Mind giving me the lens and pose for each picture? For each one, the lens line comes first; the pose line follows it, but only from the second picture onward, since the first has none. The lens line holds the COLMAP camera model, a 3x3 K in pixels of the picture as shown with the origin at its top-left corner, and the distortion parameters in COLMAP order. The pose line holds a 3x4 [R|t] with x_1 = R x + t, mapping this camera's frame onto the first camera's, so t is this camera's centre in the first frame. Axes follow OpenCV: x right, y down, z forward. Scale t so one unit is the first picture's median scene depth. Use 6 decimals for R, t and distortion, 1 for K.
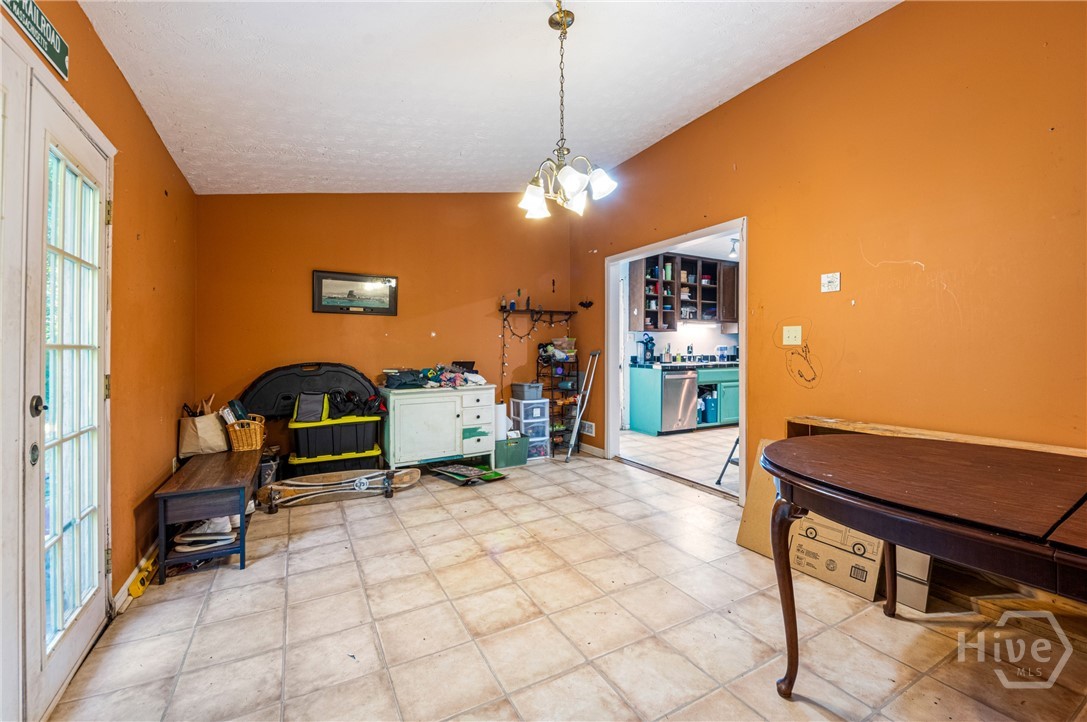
lens RADIAL K [[451.4, 0, 546.1], [0, 451.4, 352.9], [0, 0, 1]] dist [-0.010999, -0.000330]
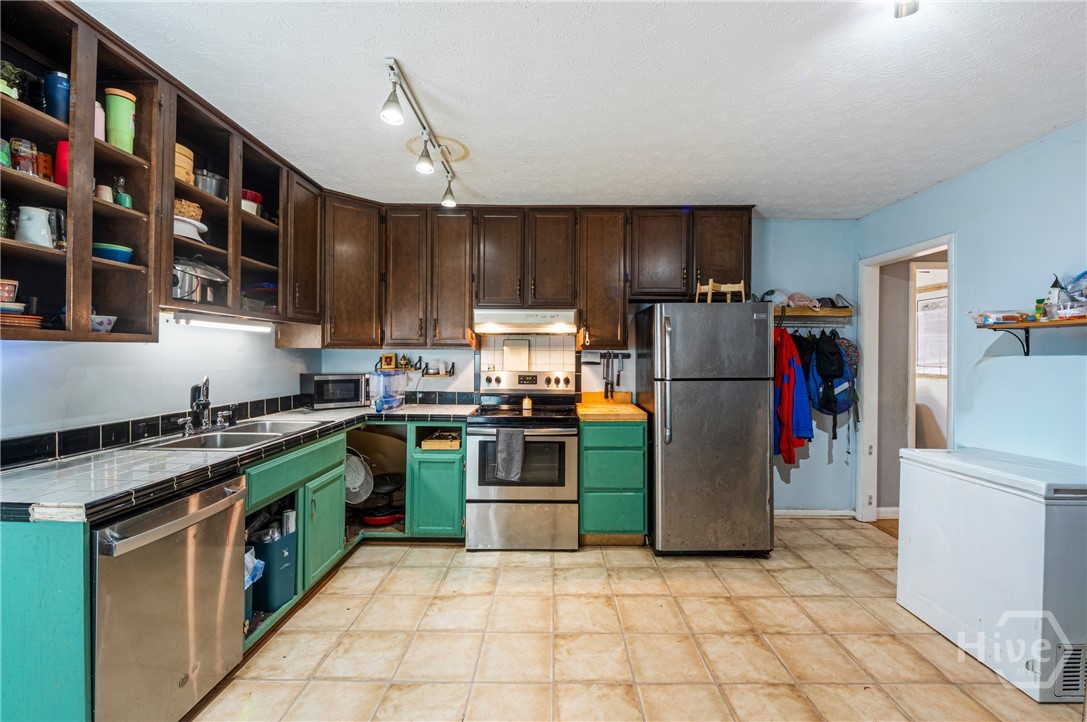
lens RADIAL K [[451.4, 0, 548.8], [0, 451.4, 356.9], [0, 0, 1]] dist [-0.010999, -0.000330]
pose [[0.488971, 0.000877, 0.872299, 0.166073], [0.001720, 0.999997, -0.001970, -0.037906], [-0.872298, 0.002463, 0.488968, 0.654837]]
